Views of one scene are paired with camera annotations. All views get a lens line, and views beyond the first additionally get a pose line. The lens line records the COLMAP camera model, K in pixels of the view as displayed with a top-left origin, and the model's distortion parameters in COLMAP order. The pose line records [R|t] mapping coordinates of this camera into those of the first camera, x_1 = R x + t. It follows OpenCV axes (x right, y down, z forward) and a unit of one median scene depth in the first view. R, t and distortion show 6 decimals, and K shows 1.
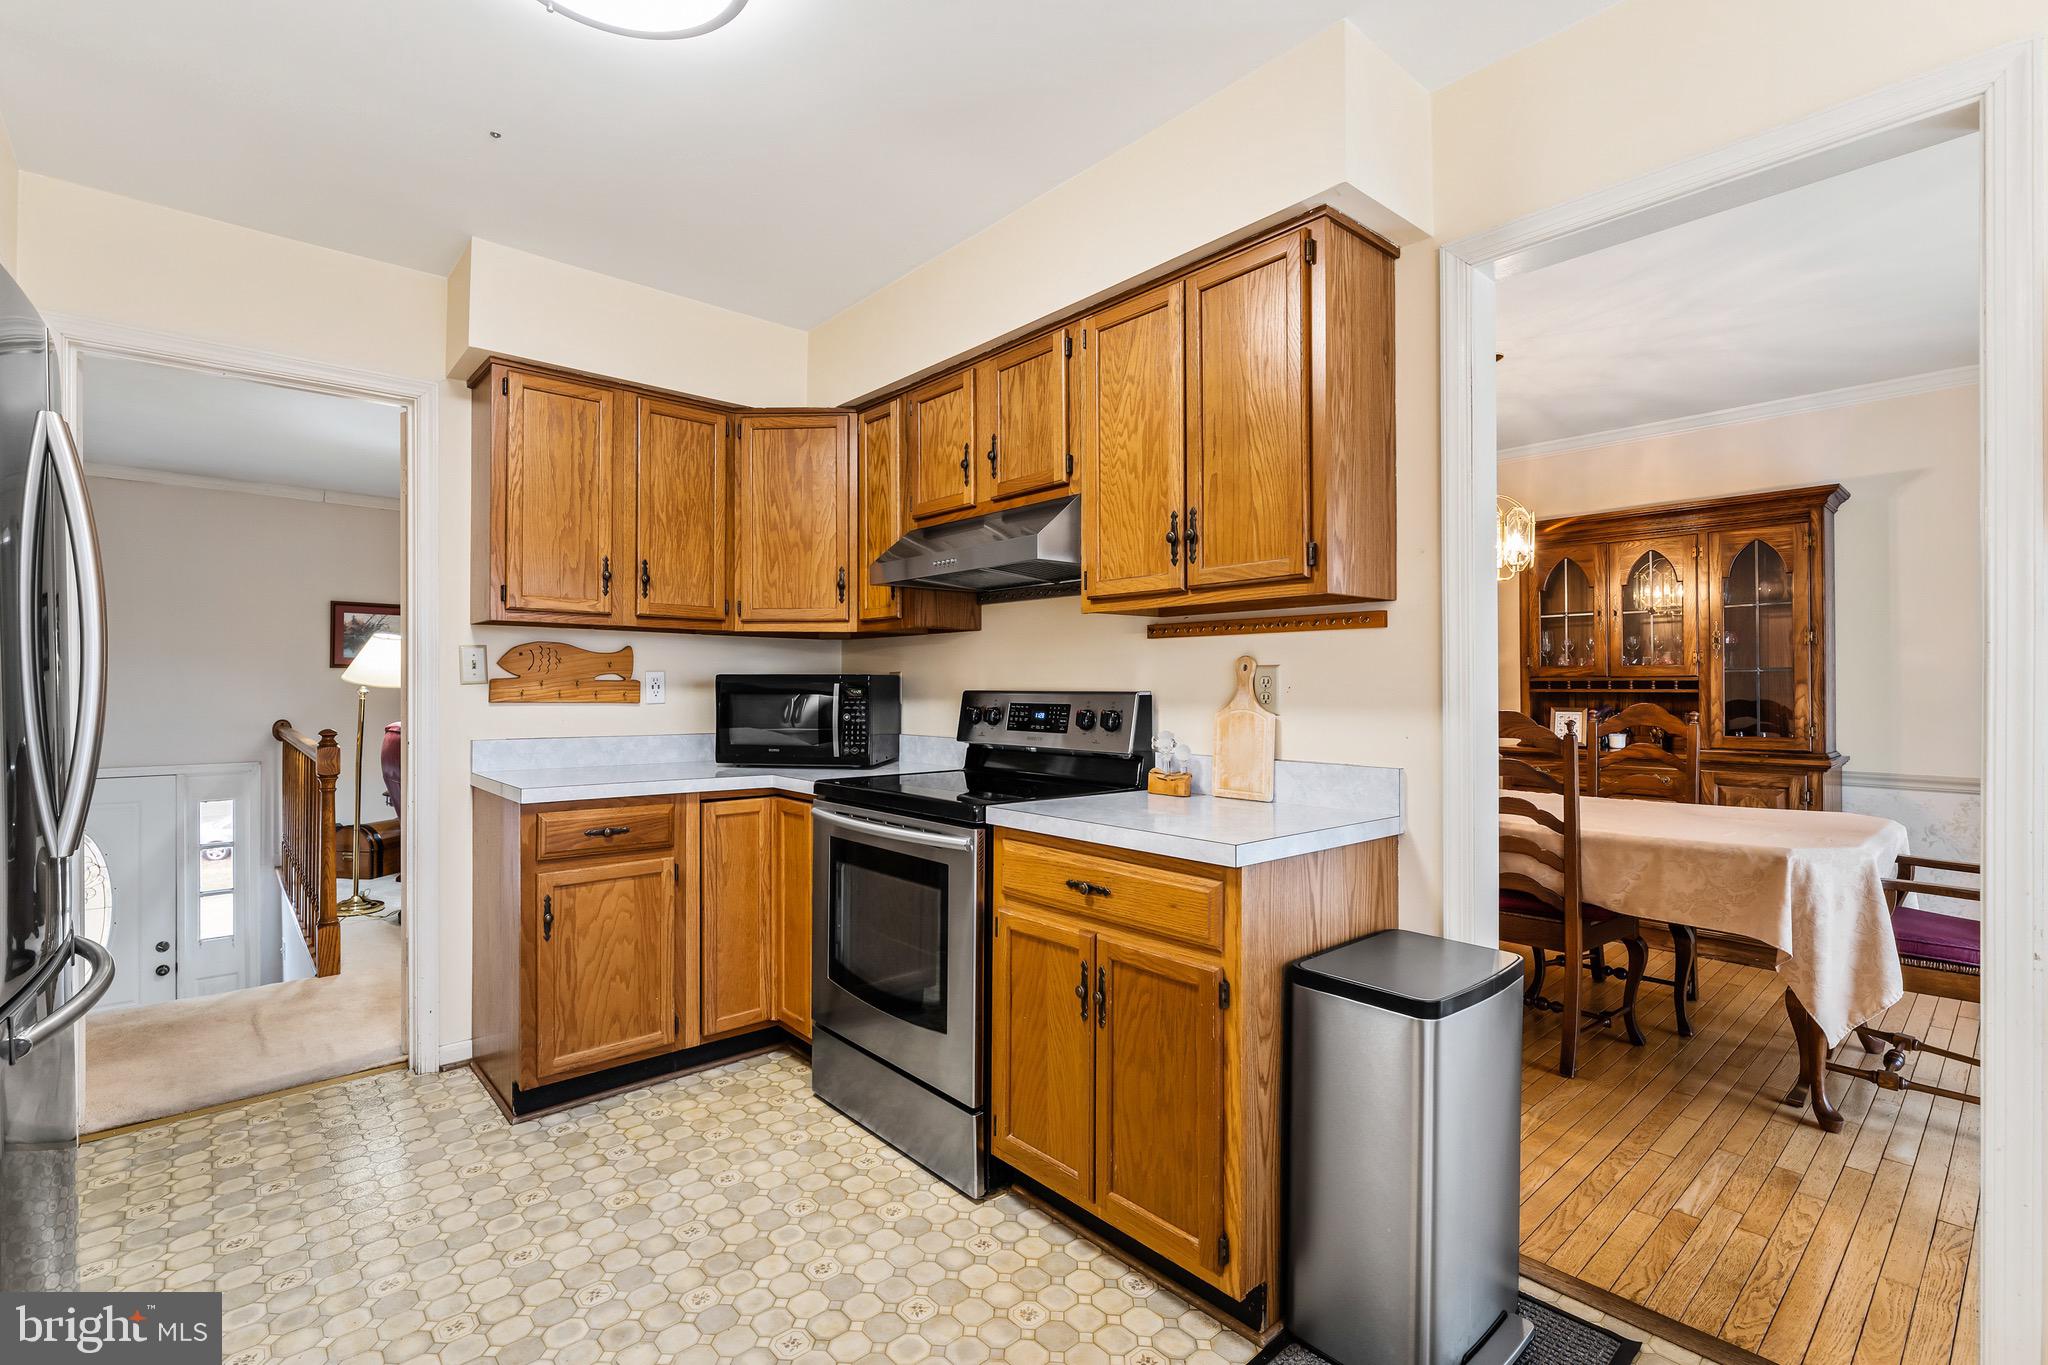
lens RADIAL K [[889.0, 0, 1027.4], [0, 889.0, 685.4], [0, 0, 1]] dist [-0.001465, 0.000127]
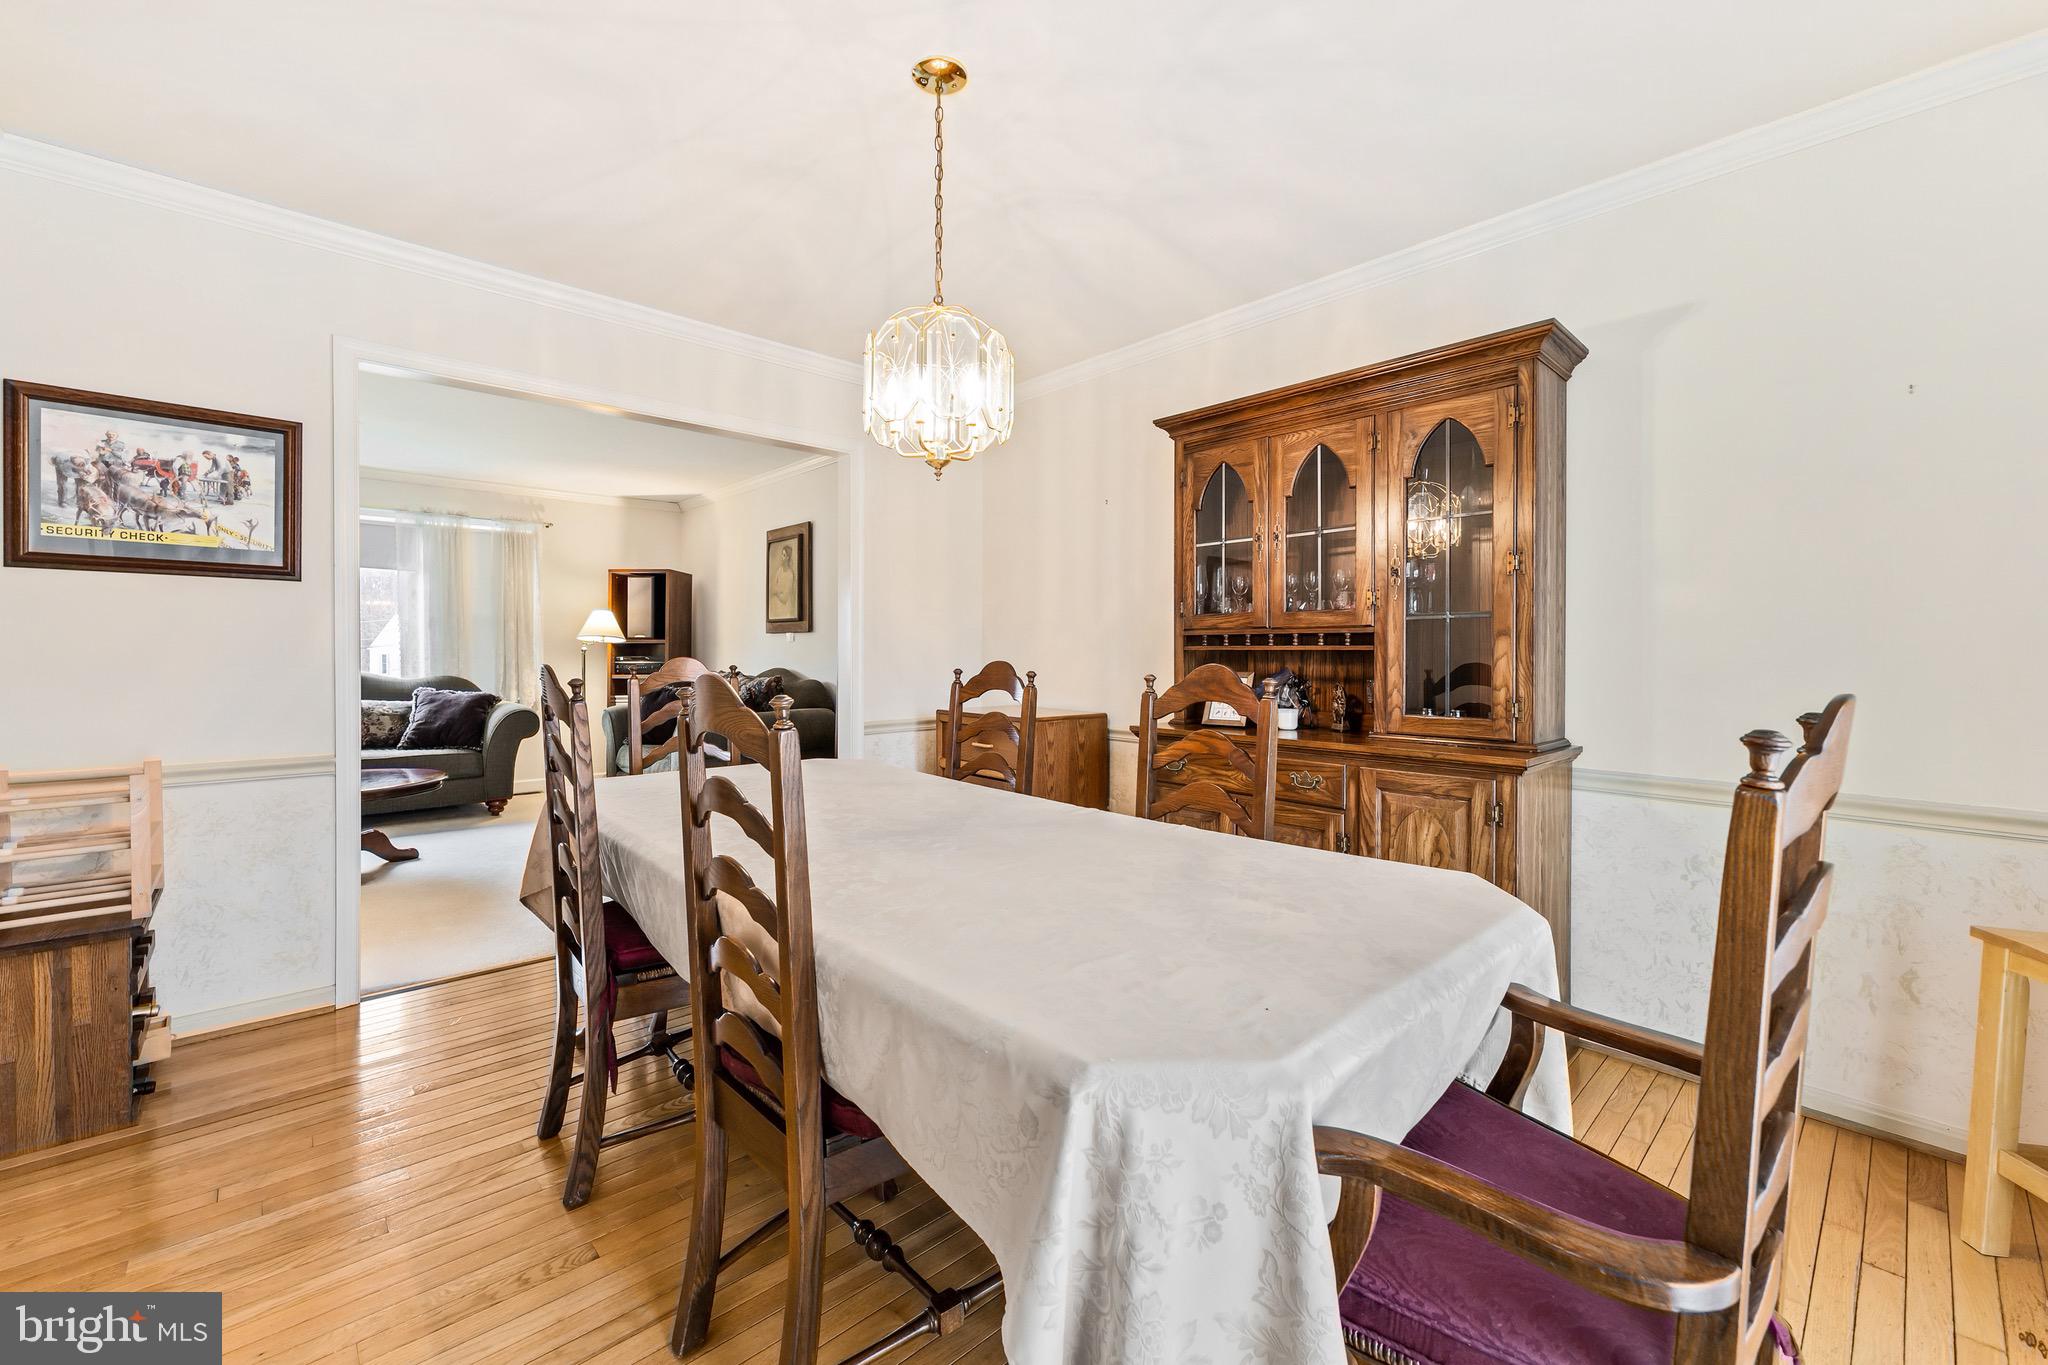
lens RADIAL K [[822.6, 0, 1010.9], [0, 822.6, 660.1], [0, 0, 1]] dist [0.002441, -0.000079]
pose [[0.999747, 0.001920, 0.022429, 0.488429], [-0.002161, 0.999940, 0.010737, 0.010060], [-0.022407, -0.010783, 0.999691, 0.398474]]
